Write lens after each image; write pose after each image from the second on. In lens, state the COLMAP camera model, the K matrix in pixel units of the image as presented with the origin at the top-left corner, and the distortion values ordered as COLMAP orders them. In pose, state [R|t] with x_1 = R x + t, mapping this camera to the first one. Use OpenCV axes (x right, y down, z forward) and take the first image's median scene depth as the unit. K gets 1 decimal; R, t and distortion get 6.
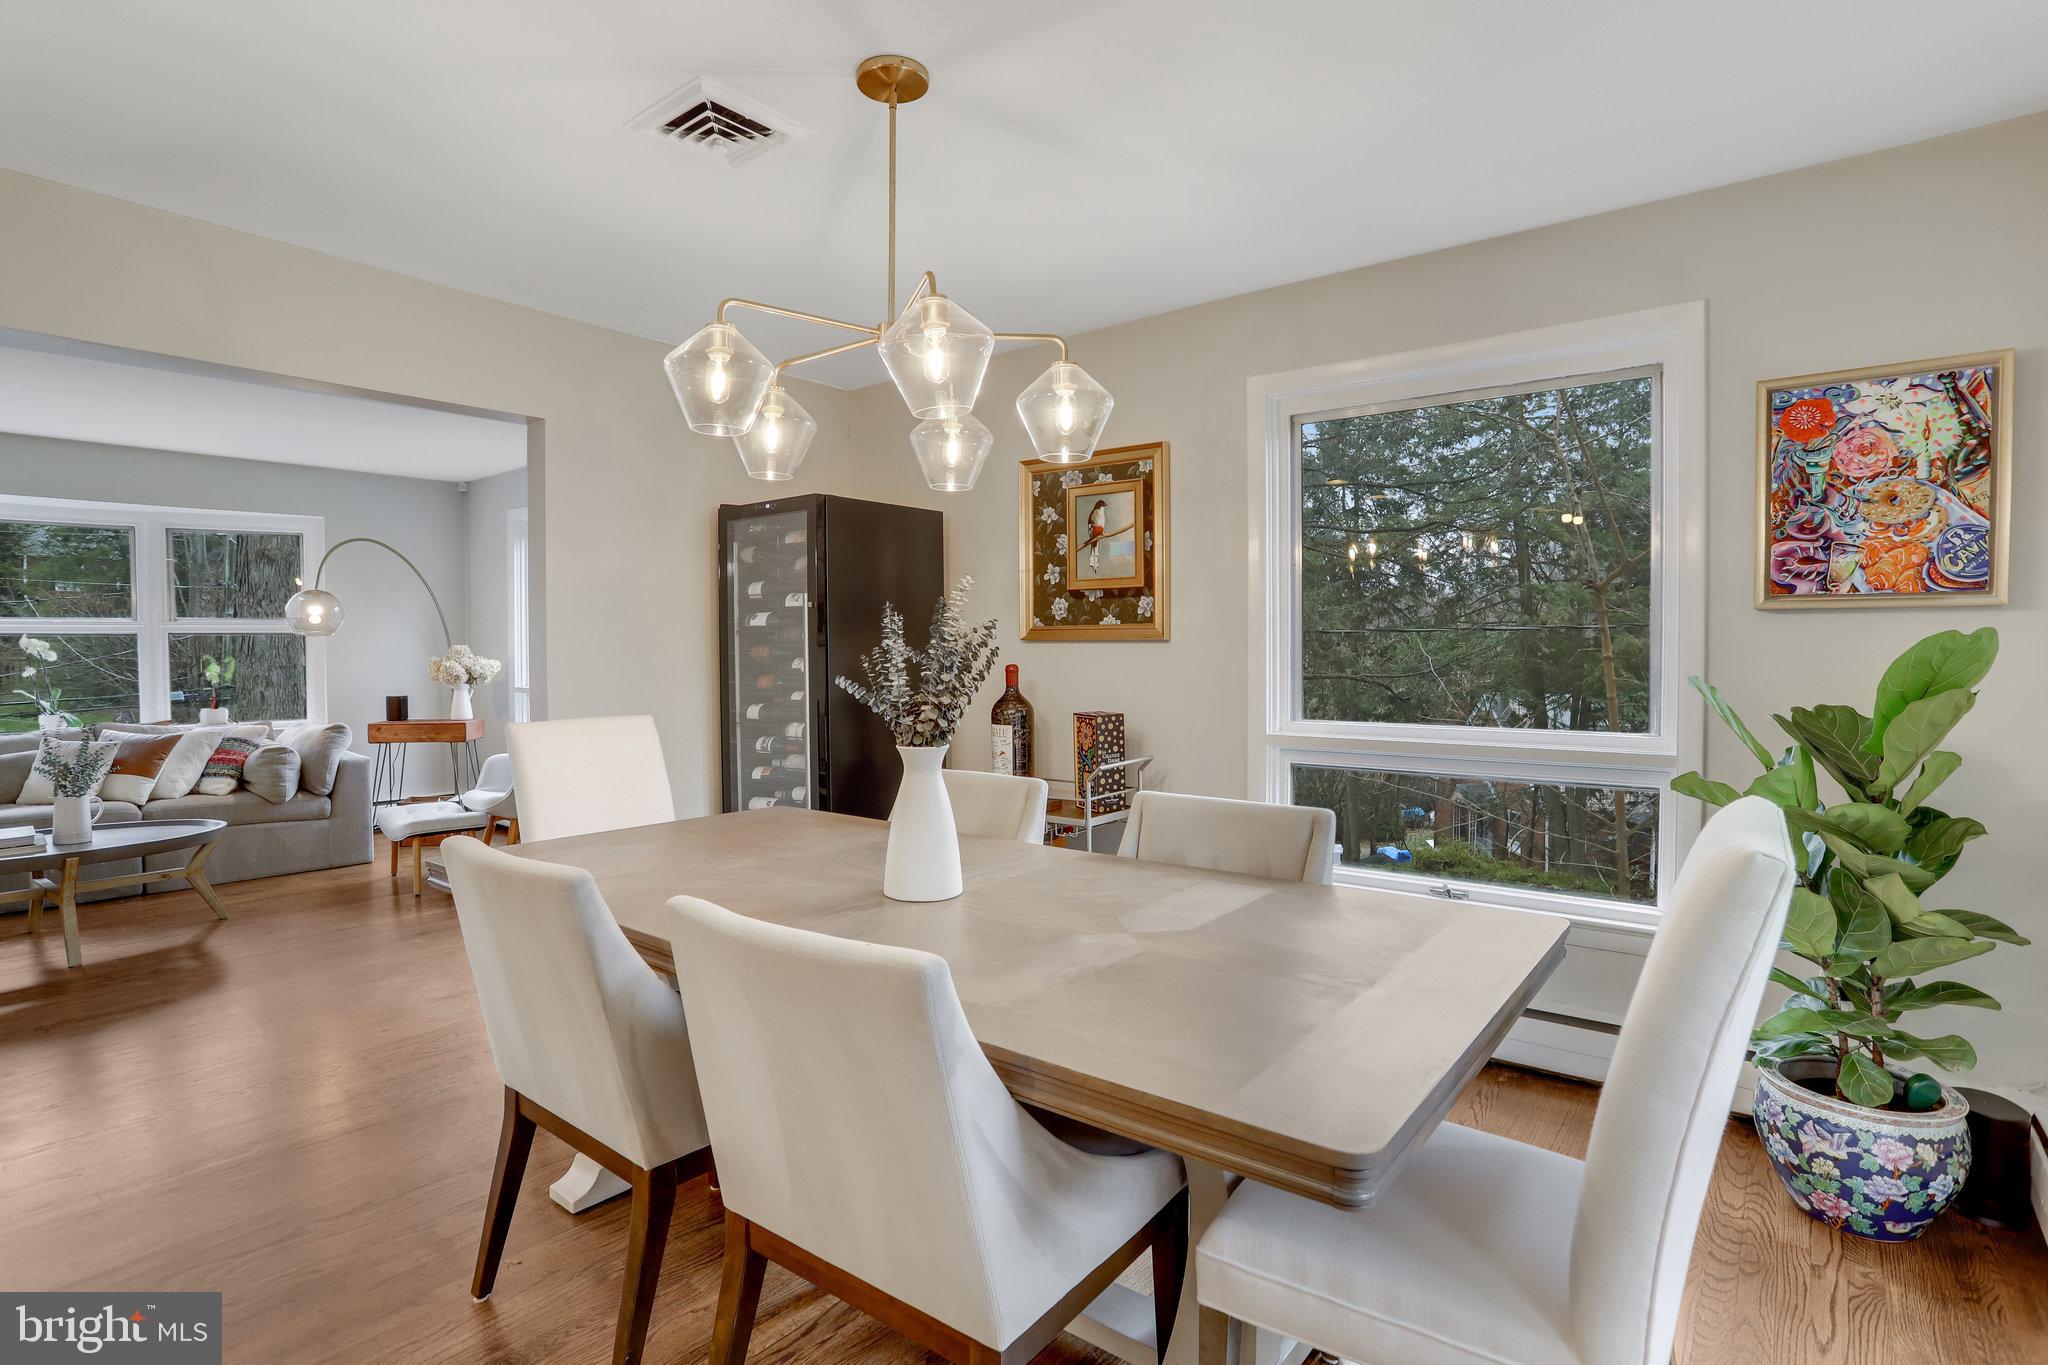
lens RADIAL K [[1000.6, 0, 1033.0], [0, 1000.6, 671.6], [0, 0, 1]] dist [-0.046915, 0.011241]
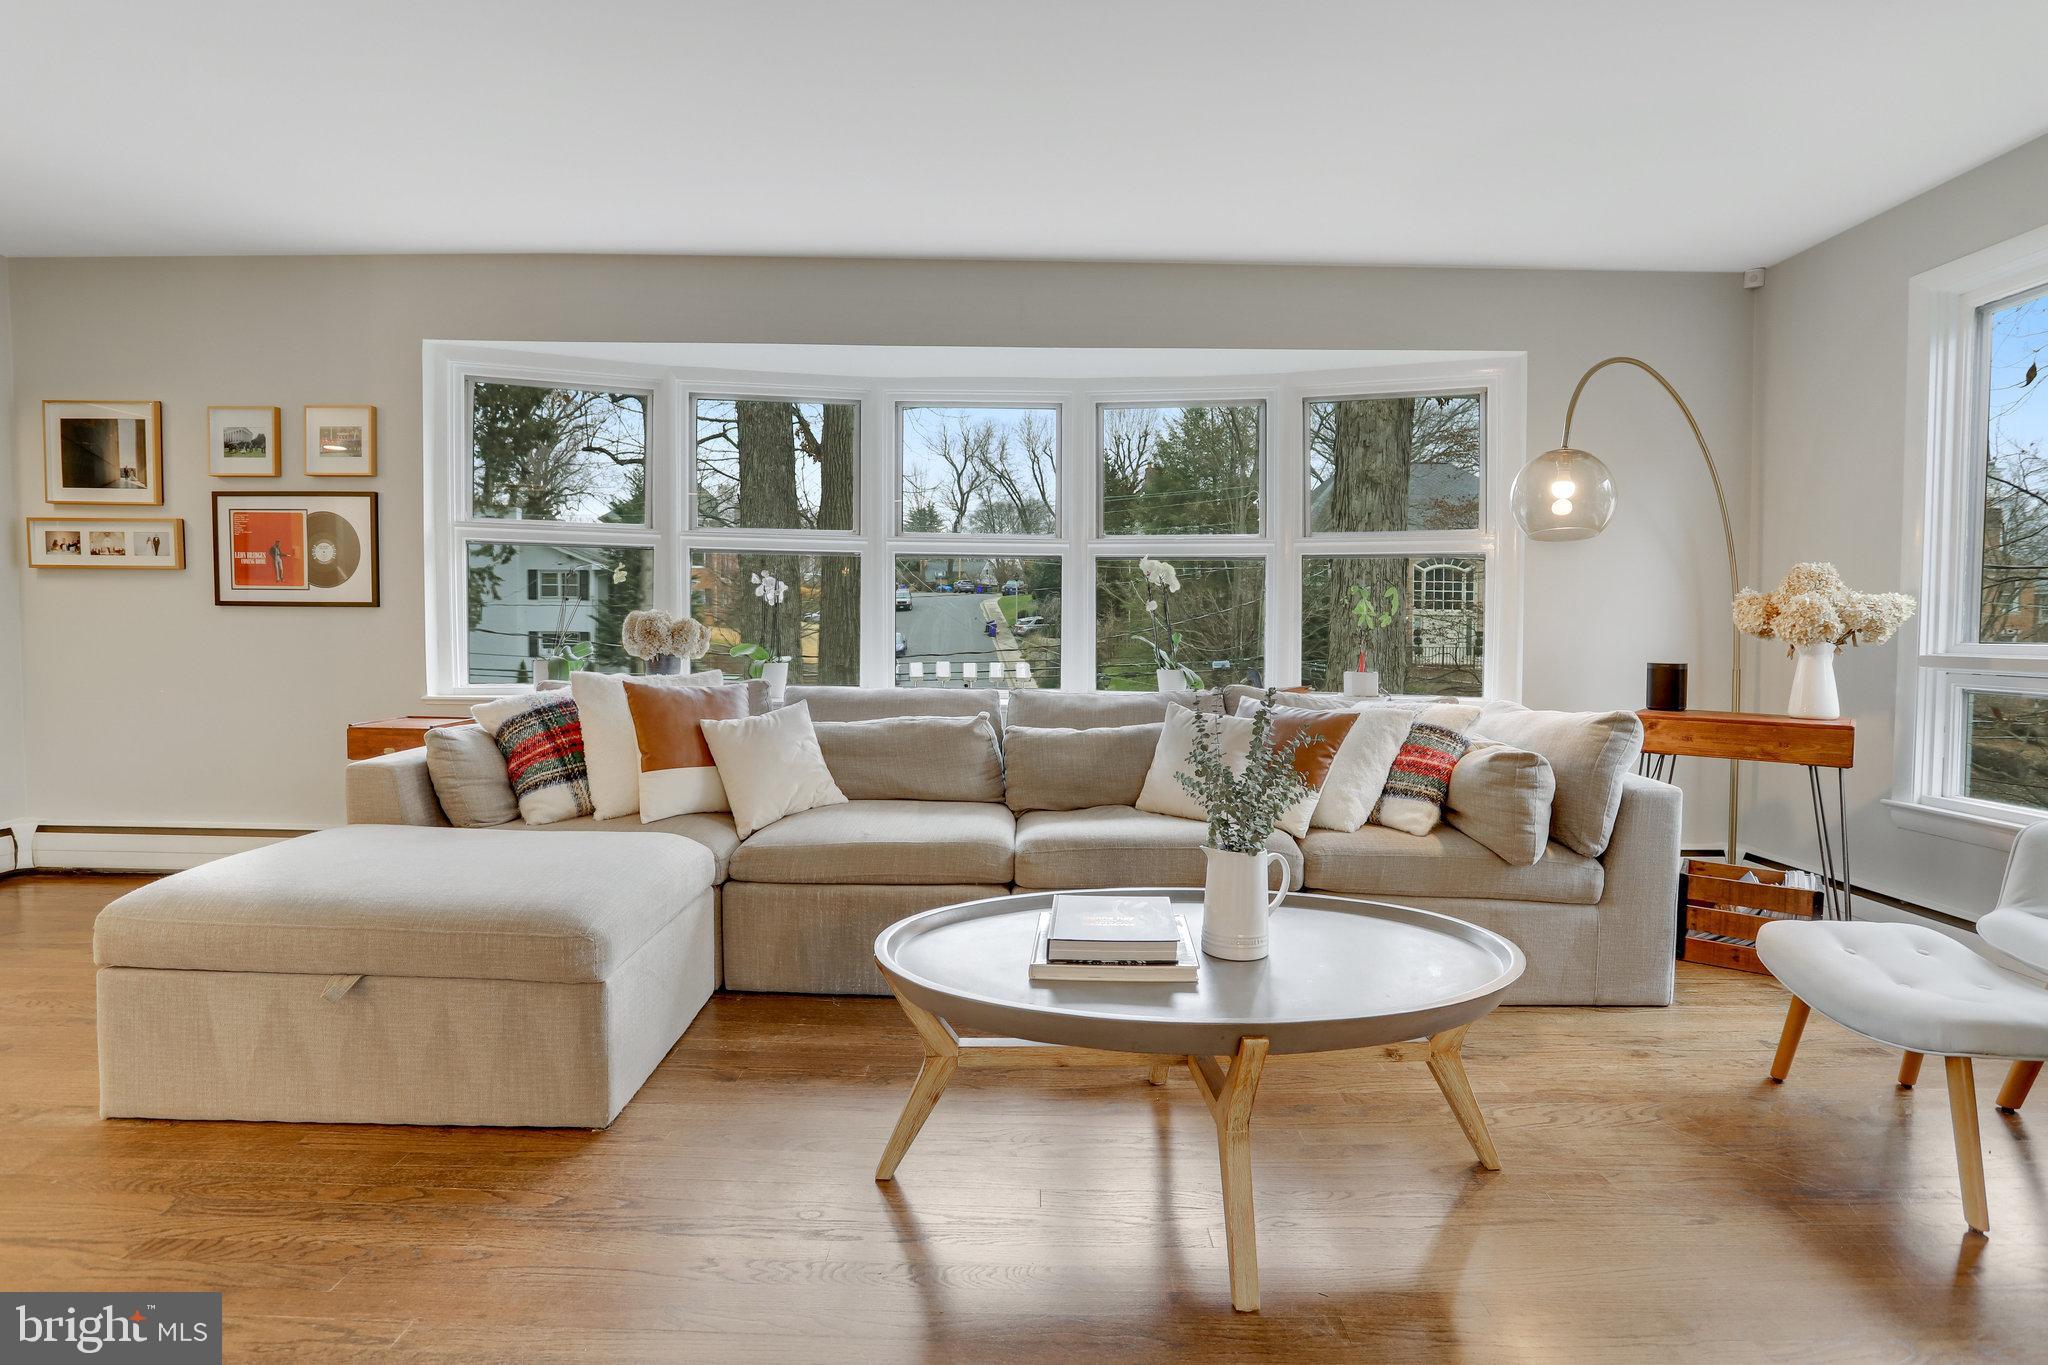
lens RADIAL K [[1000.6, 0, 1022.5], [0, 1000.6, 675.4], [0, 0, 1]] dist [-0.046915, 0.011241]
pose [[0.616549, 0.043902, -0.786092, -0.552020], [-0.029316, 0.999032, 0.032800, 0.029715], [0.786771, 0.002822, 0.617239, 0.502556]]
